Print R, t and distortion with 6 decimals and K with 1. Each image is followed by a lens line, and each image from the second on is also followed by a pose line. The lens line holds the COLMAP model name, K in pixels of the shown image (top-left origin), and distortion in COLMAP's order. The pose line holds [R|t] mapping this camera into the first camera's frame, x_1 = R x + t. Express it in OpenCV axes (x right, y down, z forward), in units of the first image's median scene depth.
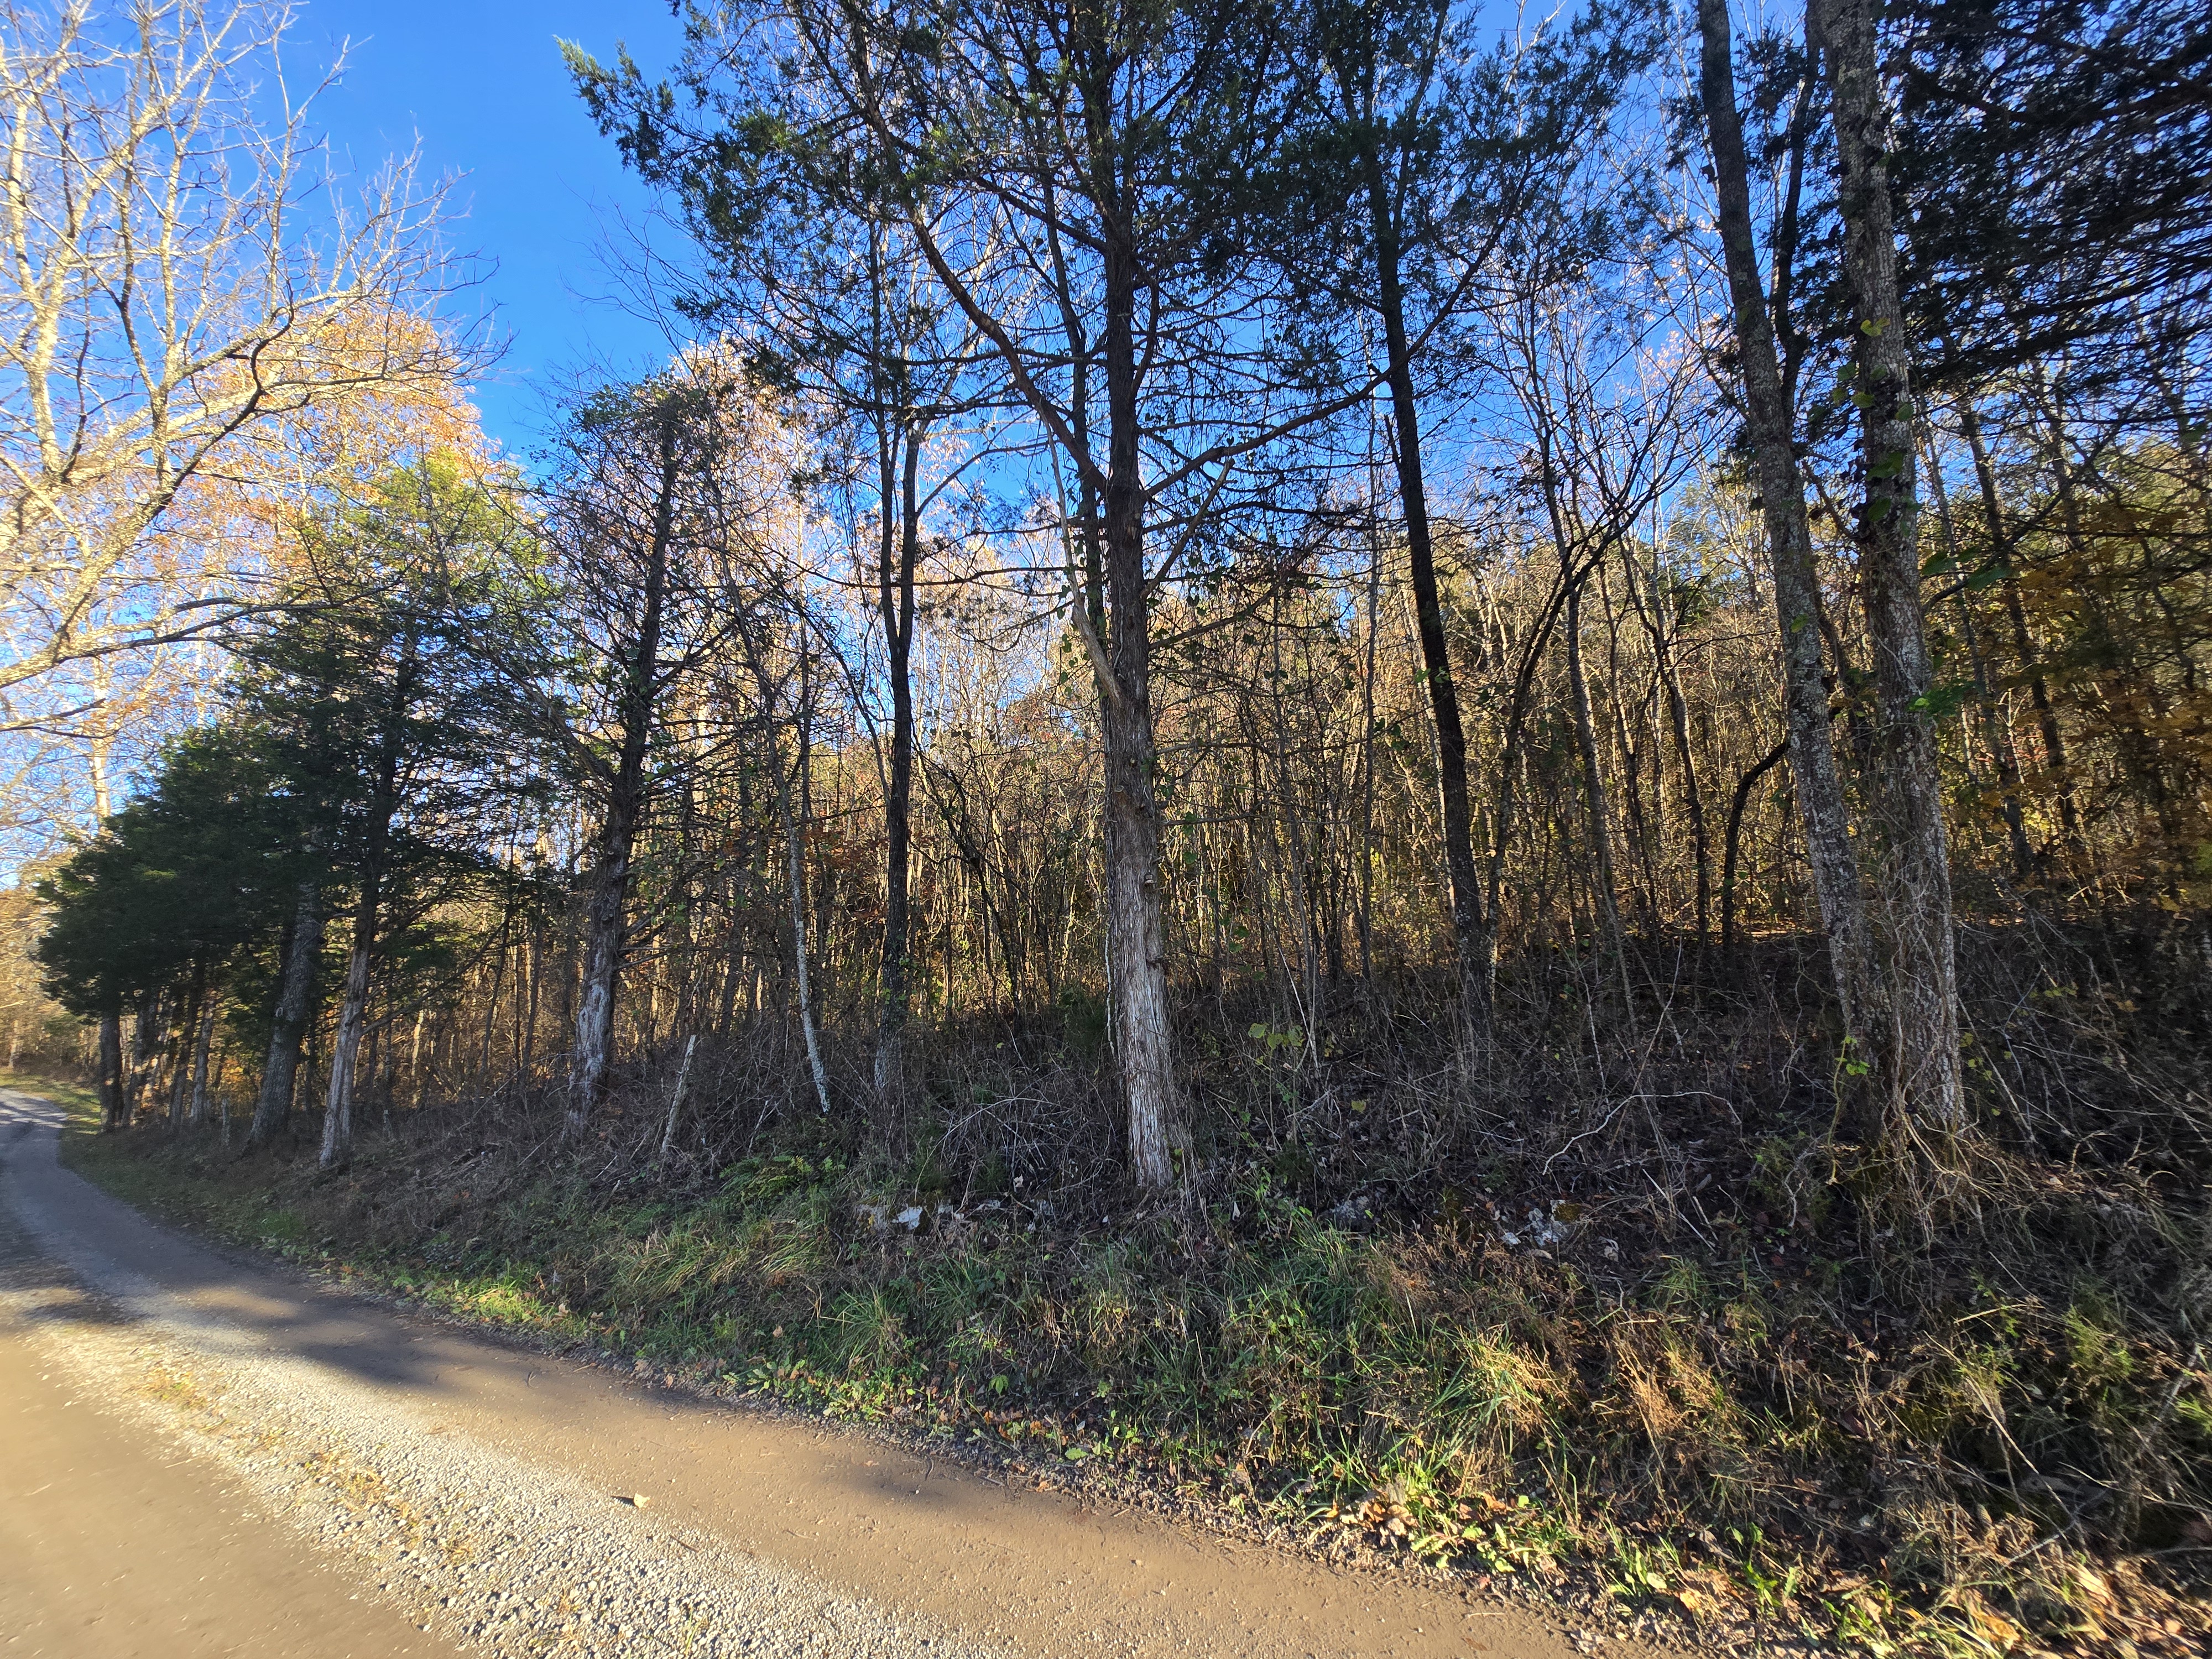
lens RADIAL K [[892.8, 0, 1113.5], [0, 892.8, 833.9], [0, 0, 1]] dist [-0.000098, -0.000057]
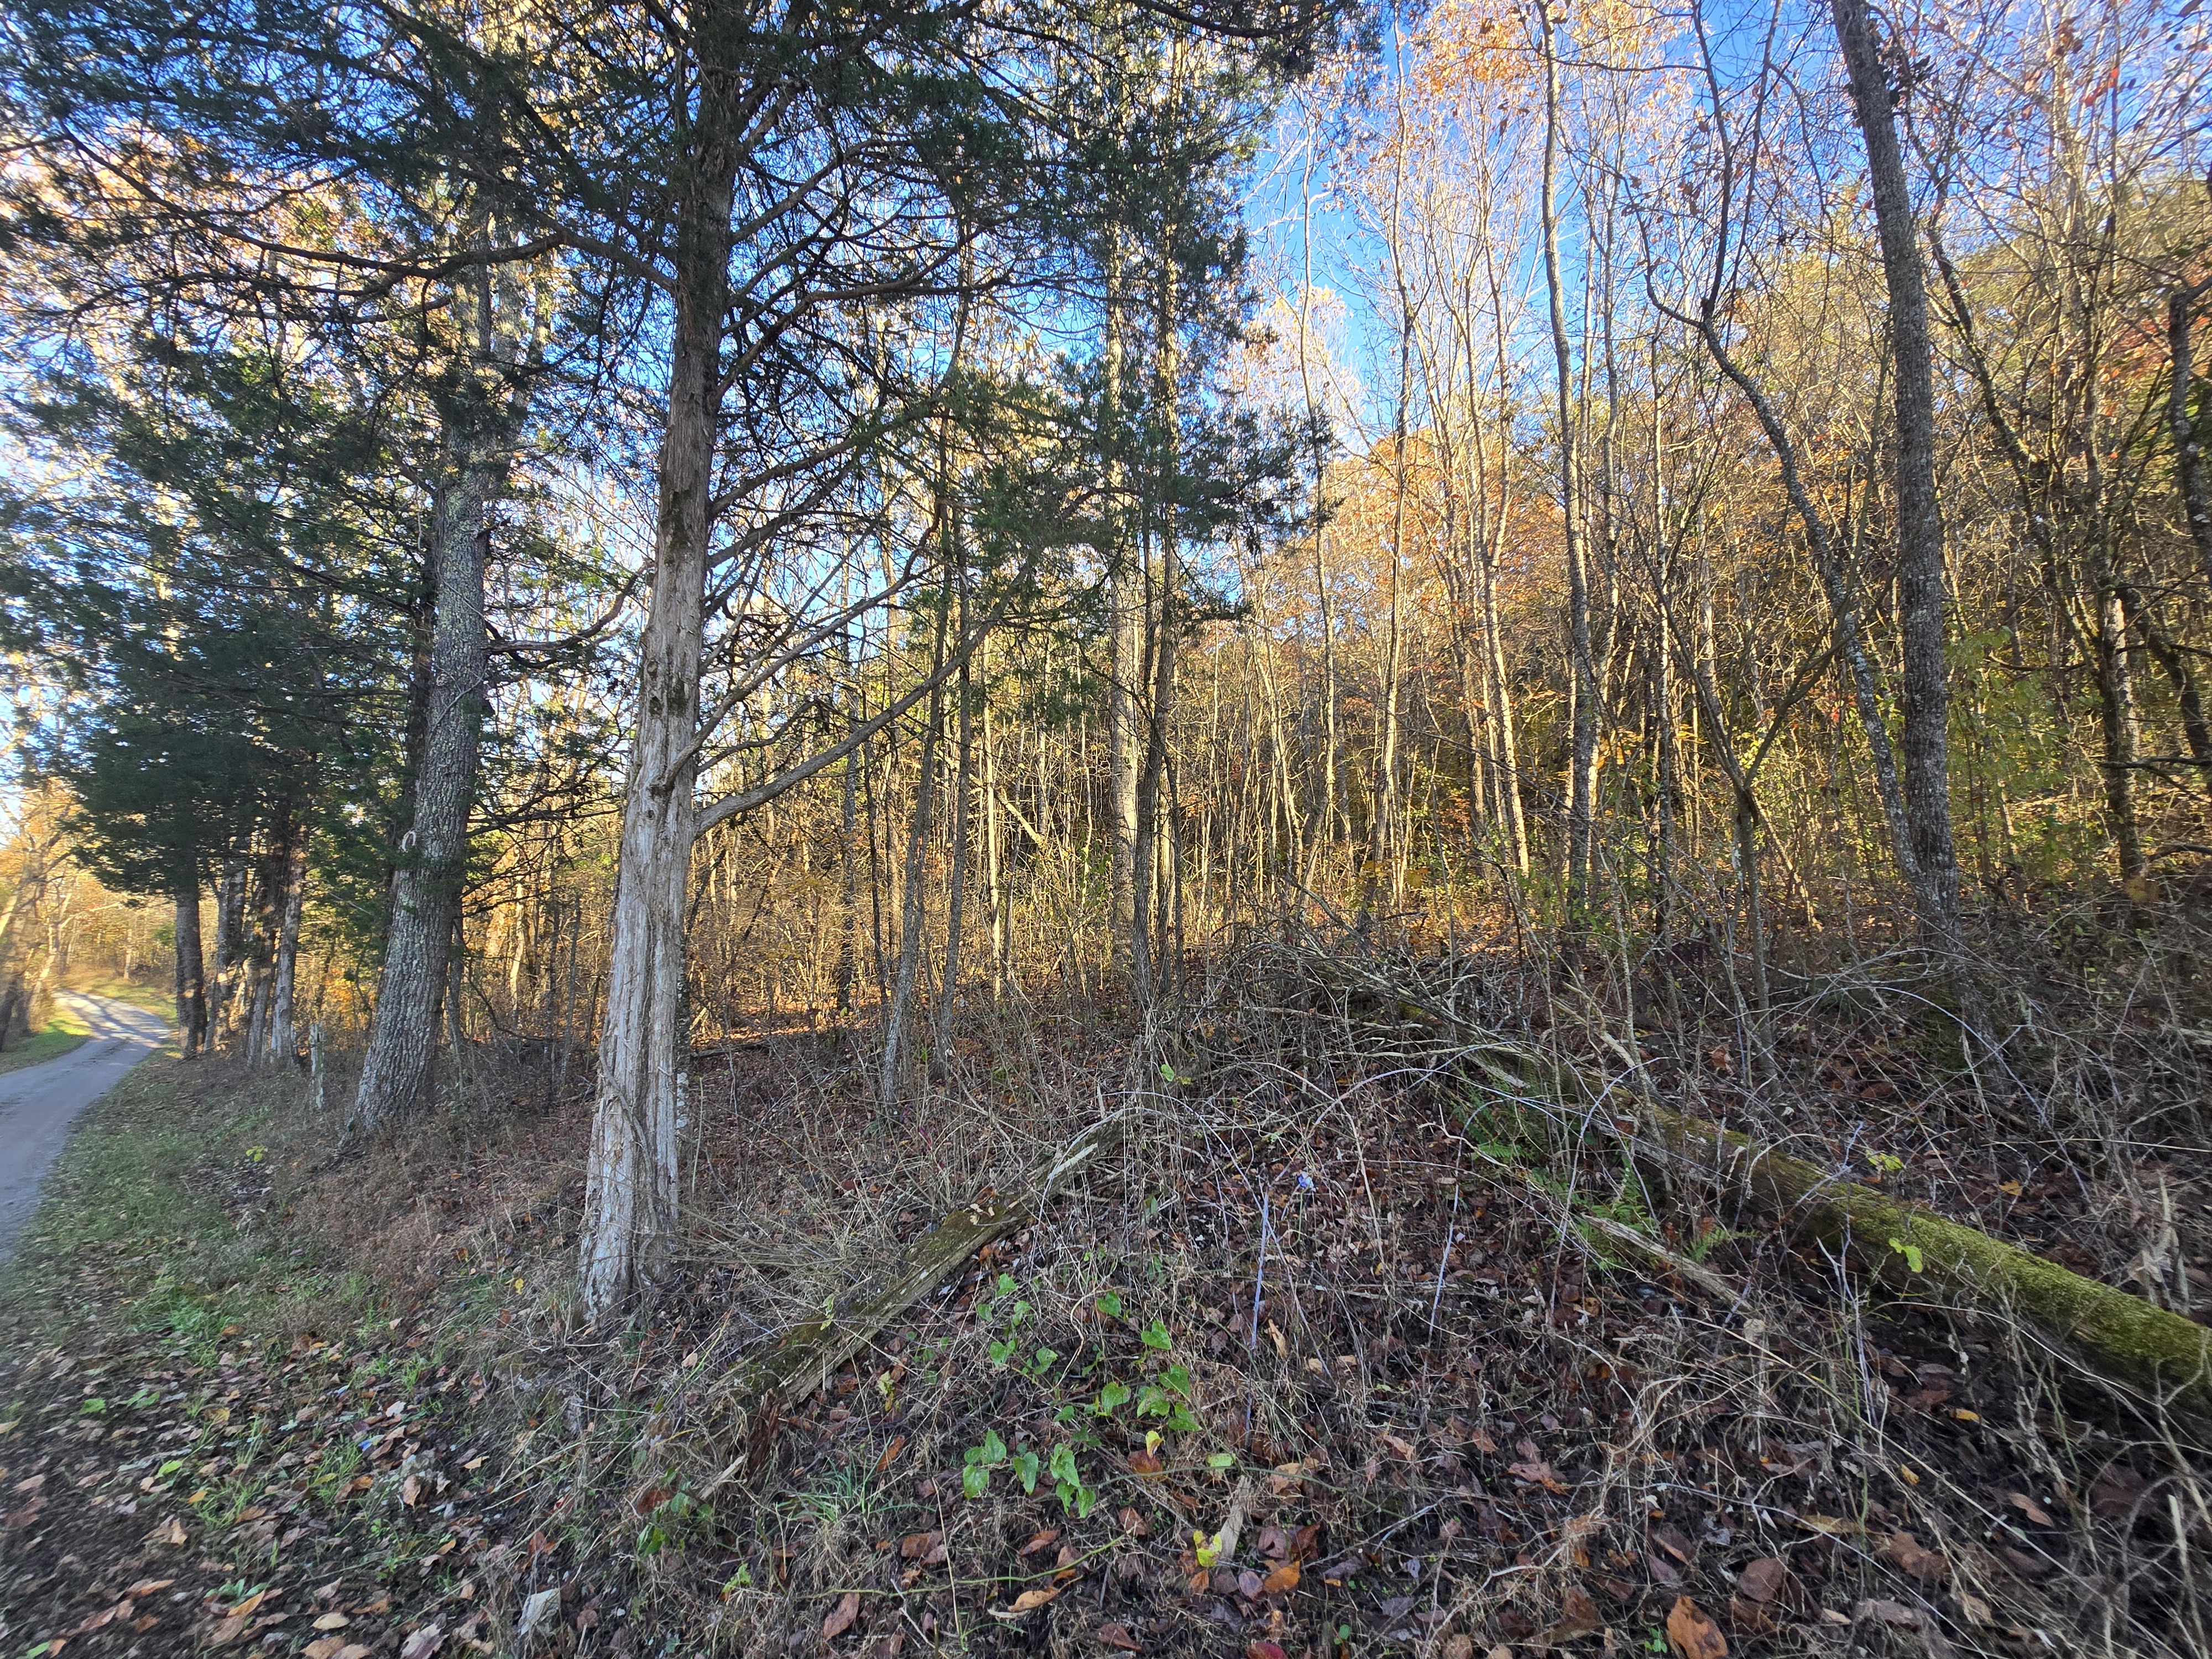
lens RADIAL K [[897.5, 0, 1111.0], [0, 897.5, 828.7], [0, 0, 1]] dist [-0.002953, -0.000300]
pose [[0.996894, 0.030750, -0.072507, -0.536001], [-0.028168, 0.998941, 0.036369, 0.163042], [0.073549, -0.034213, 0.996705, 0.560268]]
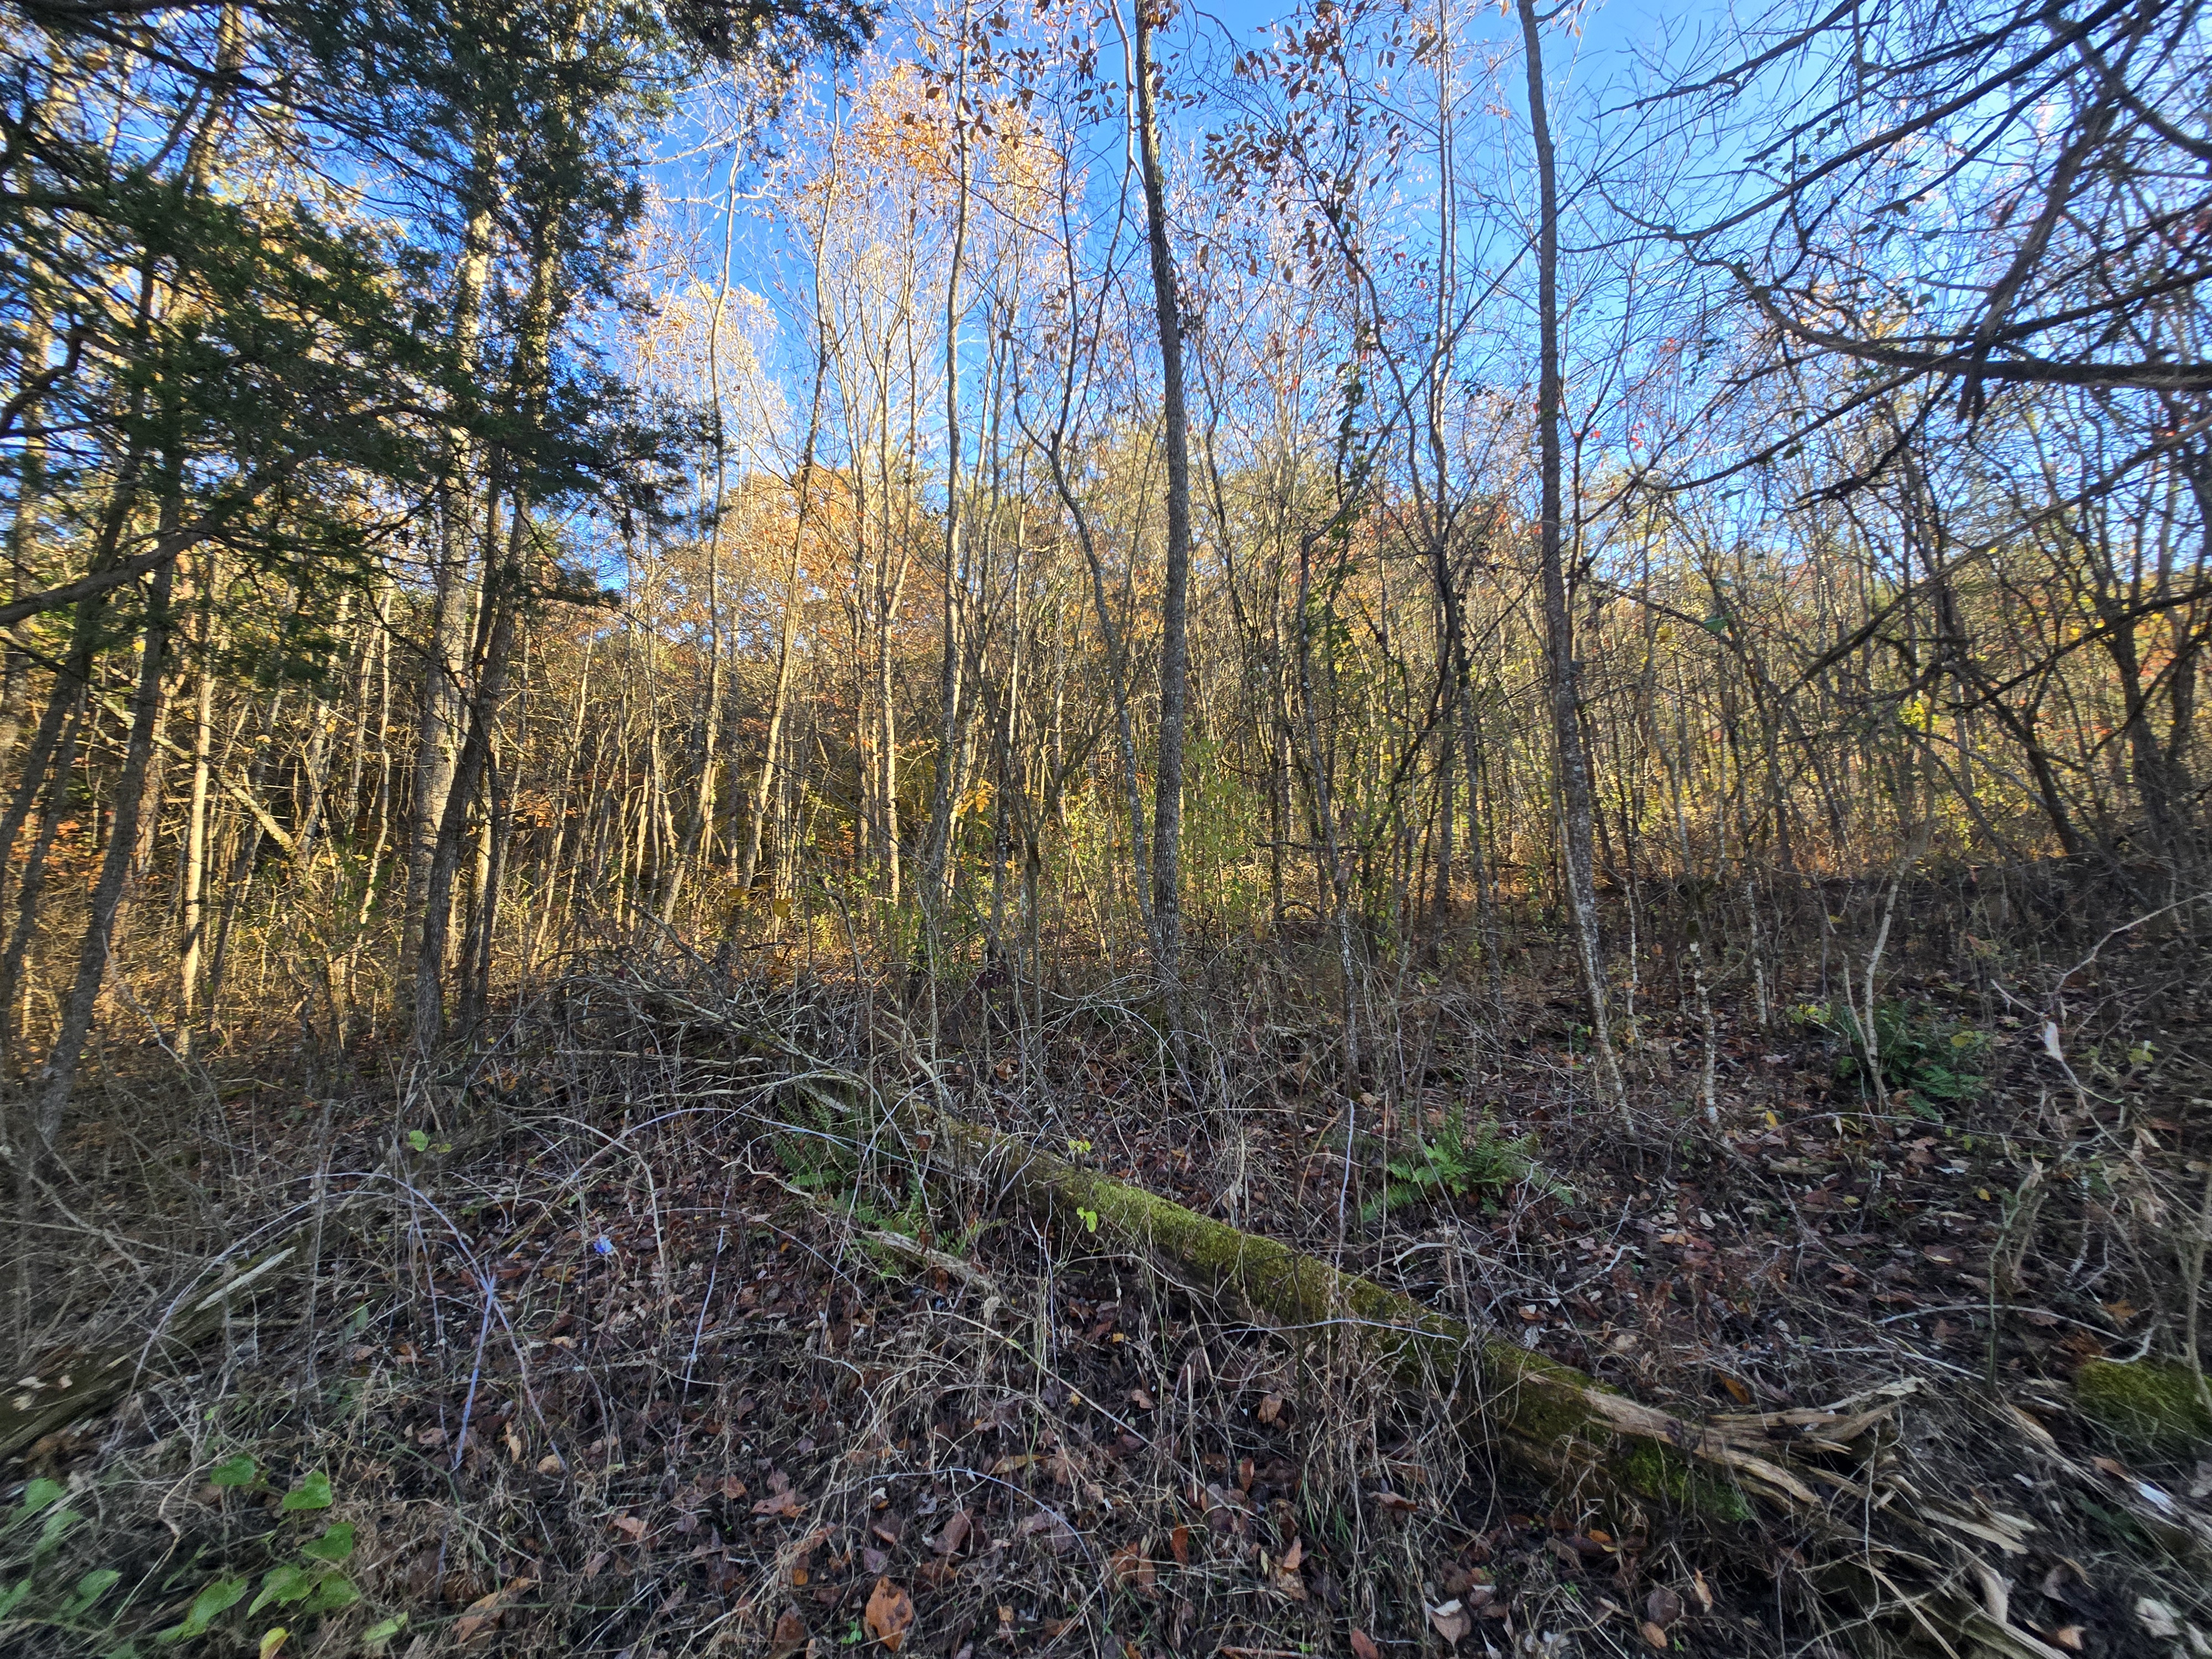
lens RADIAL K [[907.3, 0, 1106.0], [0, 907.3, 829.5], [0, 0, 1]] dist [-0.011202, 0.004476]
pose [[0.835877, 0.112753, 0.537212, -0.524914], [-0.107705, 0.993341, -0.040904, 0.162537], [-0.538247, -0.023669, 0.842455, 0.557968]]
